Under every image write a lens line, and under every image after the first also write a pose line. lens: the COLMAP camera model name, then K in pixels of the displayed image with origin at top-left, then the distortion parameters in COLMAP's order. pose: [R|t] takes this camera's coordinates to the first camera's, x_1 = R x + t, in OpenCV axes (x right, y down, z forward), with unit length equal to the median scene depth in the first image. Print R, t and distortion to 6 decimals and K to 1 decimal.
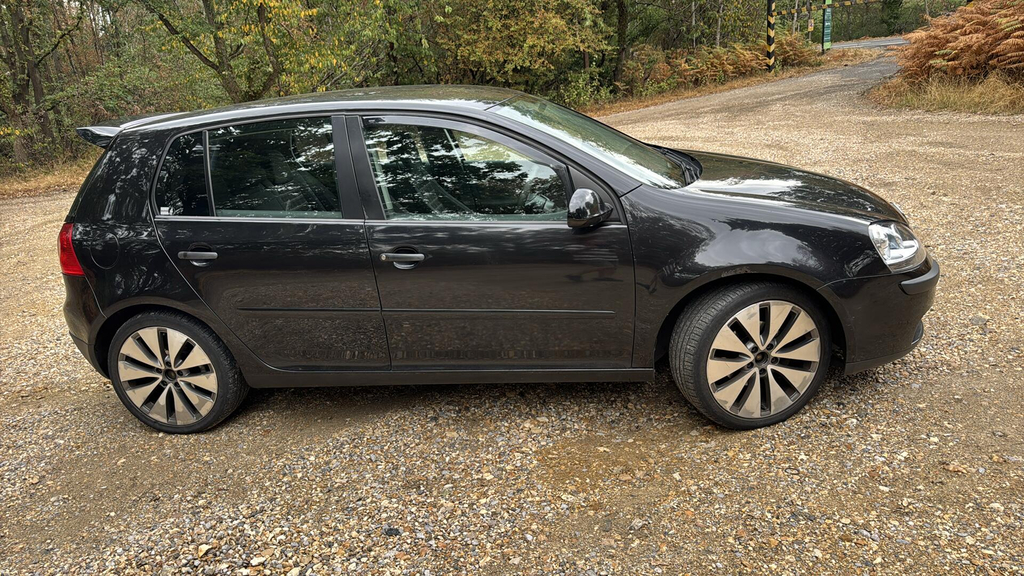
lens RADIAL K [[691.0, 0, 514.0], [0, 691.0, 287.9], [0, 0, 1]] dist [0.042169, -0.049829]
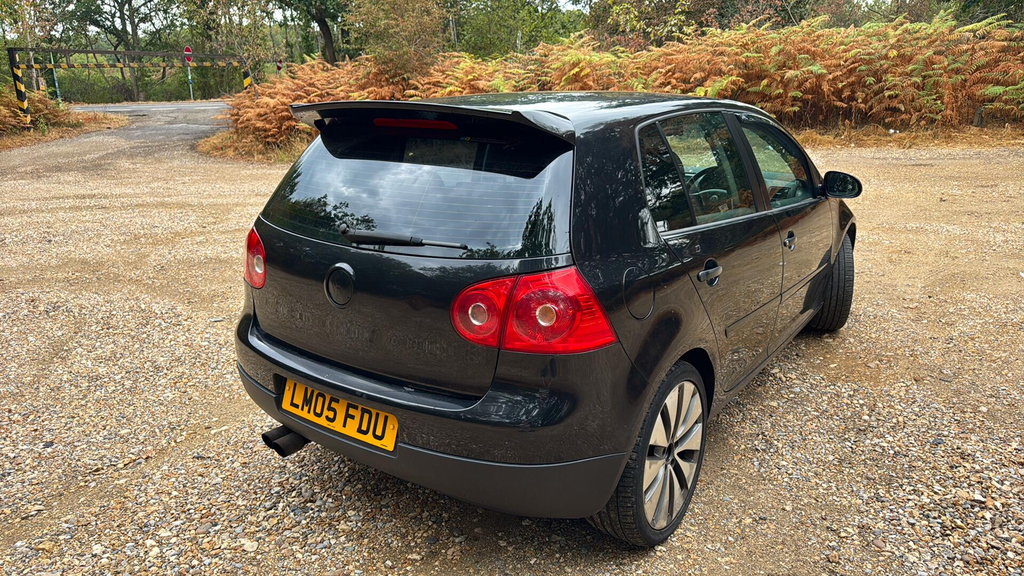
lens RADIAL K [[691.0, 0, 506.5], [0, 691.0, 283.8], [0, 0, 1]] dist [0.042169, -0.049829]
pose [[0.454270, -0.150189, 0.878112, -1.199181], [0.240287, 0.969812, 0.041567, -0.117944], [-0.857846, 0.192116, 0.476645, 0.779195]]
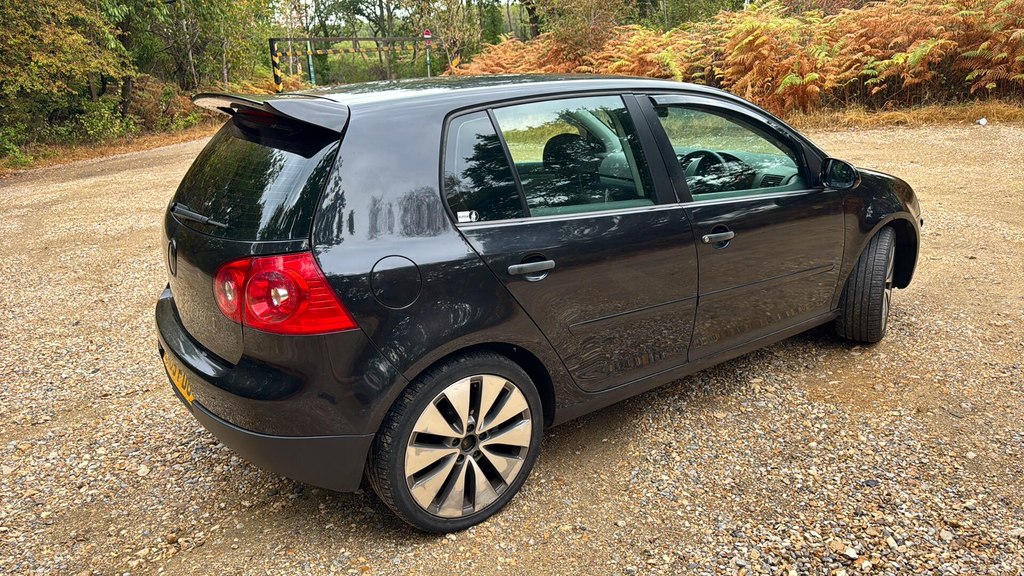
lens RADIAL K [[691.0, 0, 507.9], [0, 691.0, 280.4], [0, 0, 1]] dist [0.042169, -0.049829]
pose [[0.719877, -0.135762, 0.680695, -0.946785], [0.182839, 0.983139, 0.002720, -0.036947], [-0.669588, 0.122499, 0.732562, 0.431270]]
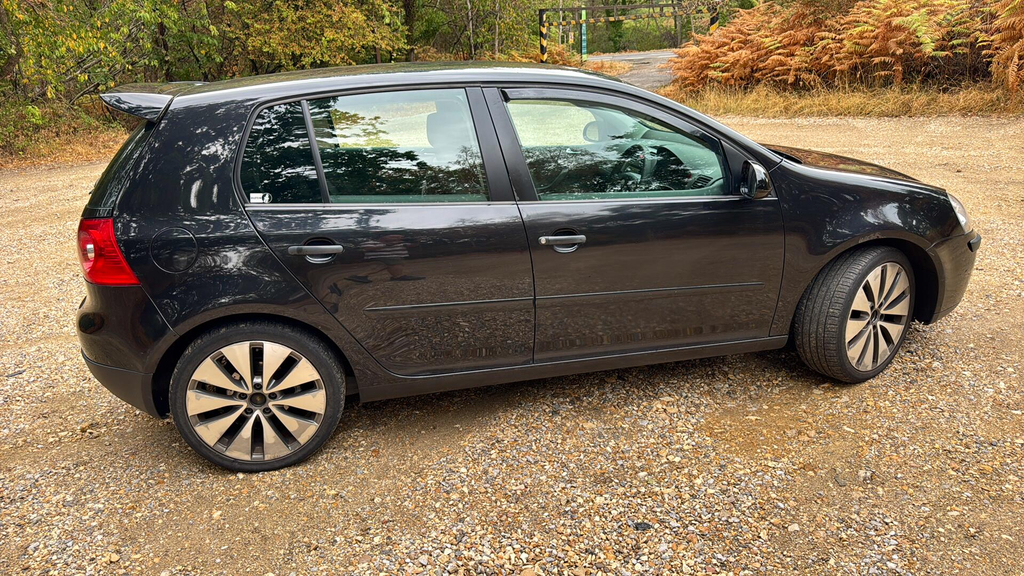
lens RADIAL K [[691.0, 0, 513.3], [0, 691.0, 285.4], [0, 0, 1]] dist [0.042169, -0.049829]
pose [[0.937319, -0.064581, 0.342437, -0.491352], [0.067592, 0.997708, 0.003147, 0.009012], [-0.341856, 0.020196, 0.939535, 0.131026]]
